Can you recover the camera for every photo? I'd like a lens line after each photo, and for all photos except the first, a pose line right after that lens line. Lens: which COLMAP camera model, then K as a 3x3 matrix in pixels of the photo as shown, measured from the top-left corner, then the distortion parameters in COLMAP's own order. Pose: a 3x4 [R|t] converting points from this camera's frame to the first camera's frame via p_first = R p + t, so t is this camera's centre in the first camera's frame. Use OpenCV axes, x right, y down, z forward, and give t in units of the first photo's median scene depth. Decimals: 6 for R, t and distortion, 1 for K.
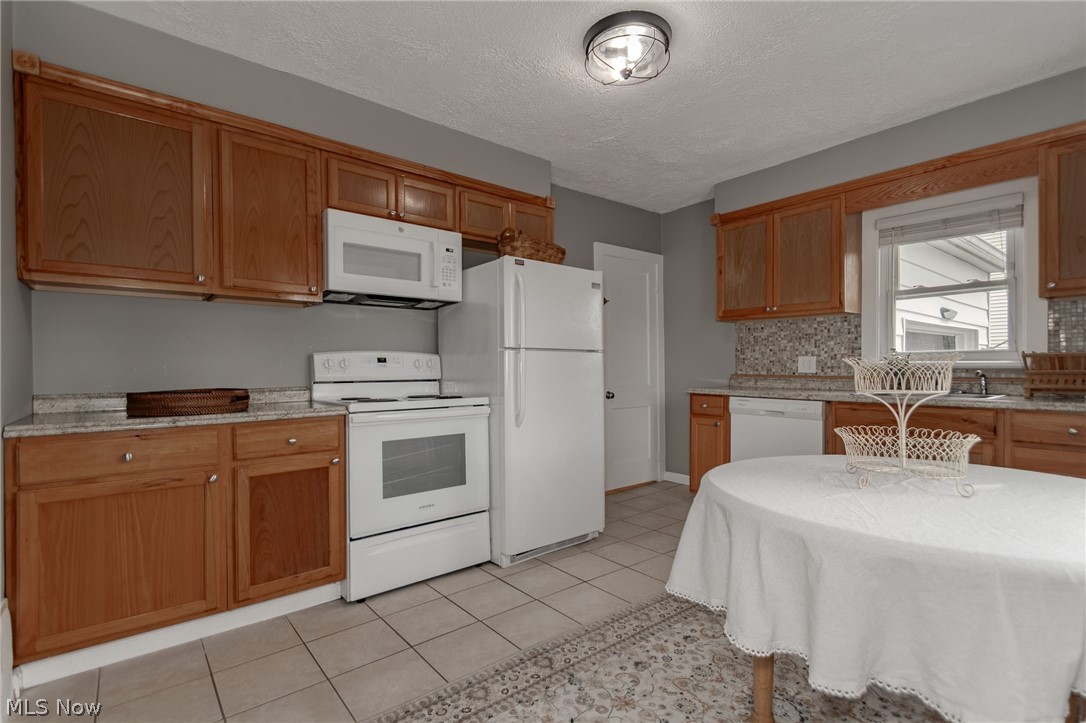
lens RADIAL K [[506.6, 0, 537.5], [0, 506.6, 367.6], [0, 0, 1]] dist [0.014463, -0.004402]
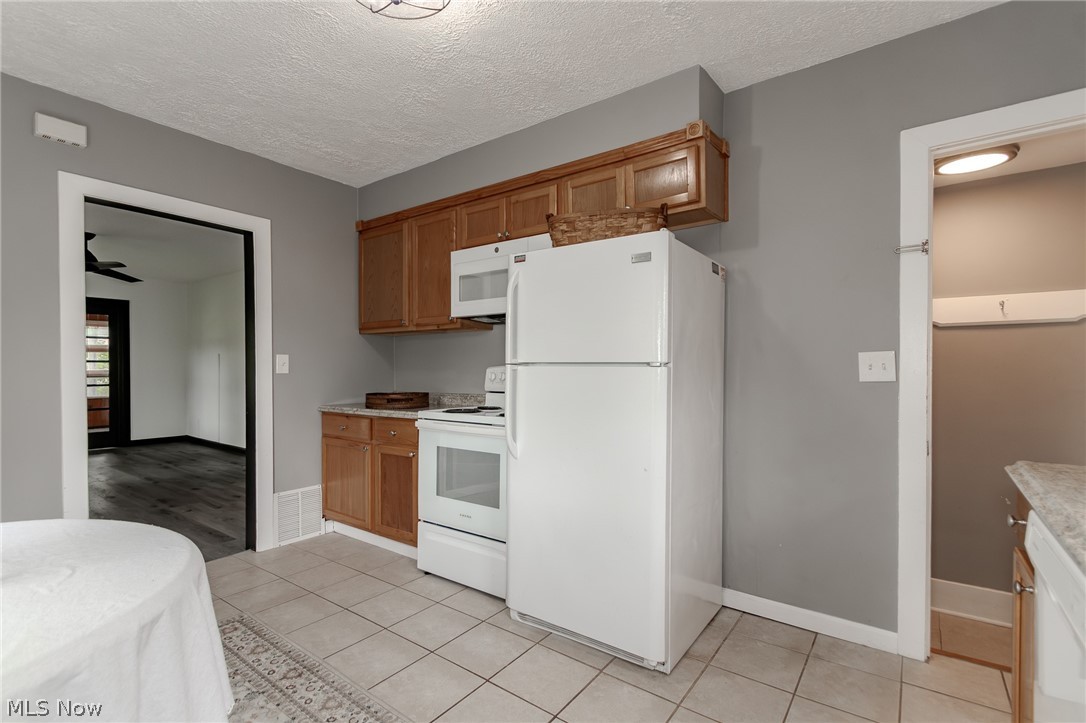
lens RADIAL K [[506.6, 0, 543.7], [0, 506.6, 365.7], [0, 0, 1]] dist [0.014463, -0.004402]
pose [[0.243374, 0.008619, -0.969894, 0.876745], [0.004722, 0.999938, 0.010071, -0.049290], [0.969921, -0.007031, 0.243318, 0.948471]]
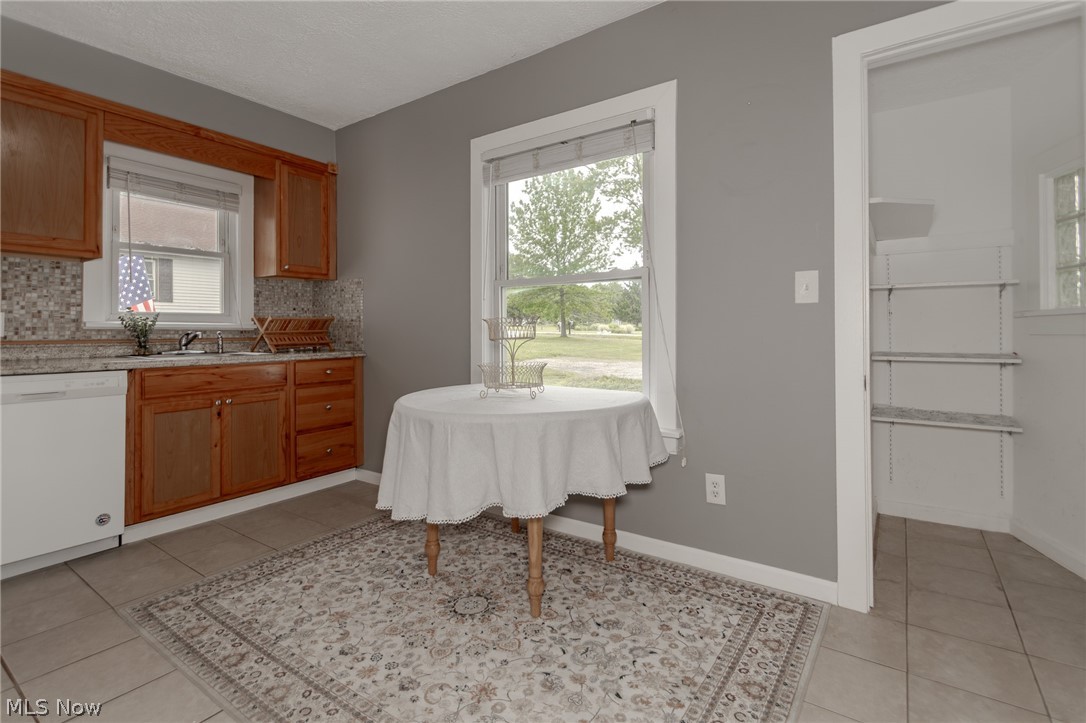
lens RADIAL K [[506.6, 0, 543.8], [0, 506.6, 330.5], [0, 0, 1]] dist [0.014463, -0.004402]
pose [[-0.279484, 0.006298, 0.960130, -0.486893], [0.007961, 0.999959, -0.004242, 0.016684], [-0.960117, 0.006458, -0.279523, 0.764044]]
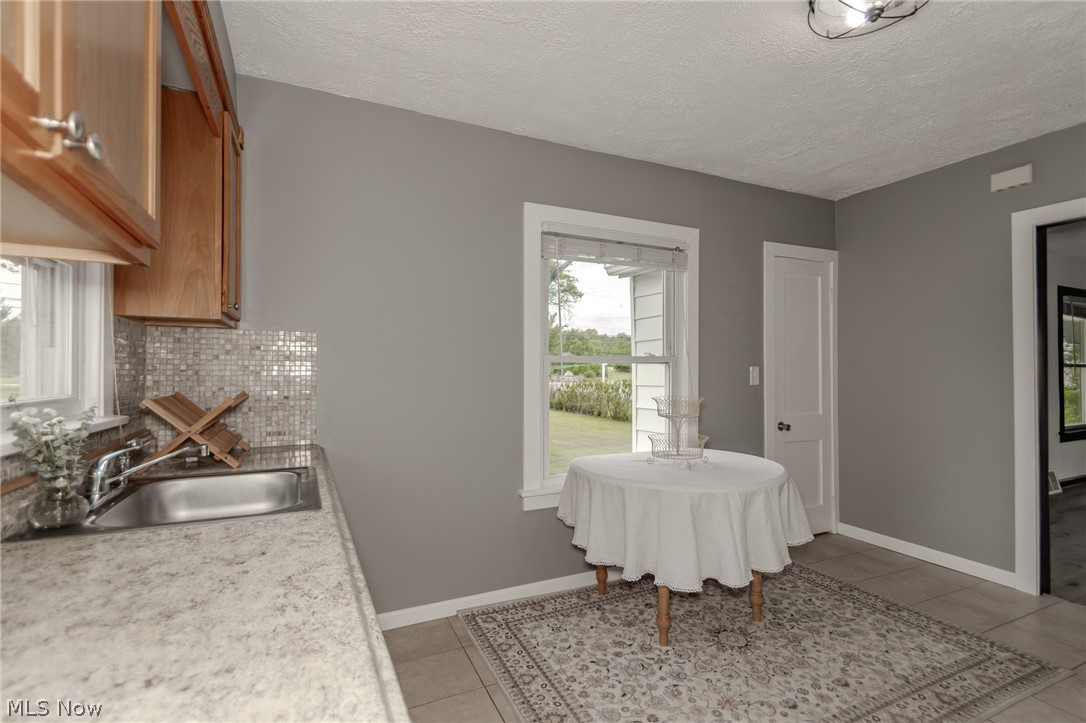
lens RADIAL K [[506.6, 0, 536.8], [0, 506.6, 363.6], [0, 0, 1]] dist [0.014463, -0.004402]
pose [[-0.971538, 0.004721, 0.236836, 0.437289], [0.002381, 0.999946, -0.010164, -0.073547], [-0.236871, -0.009311, -0.971497, 1.685939]]
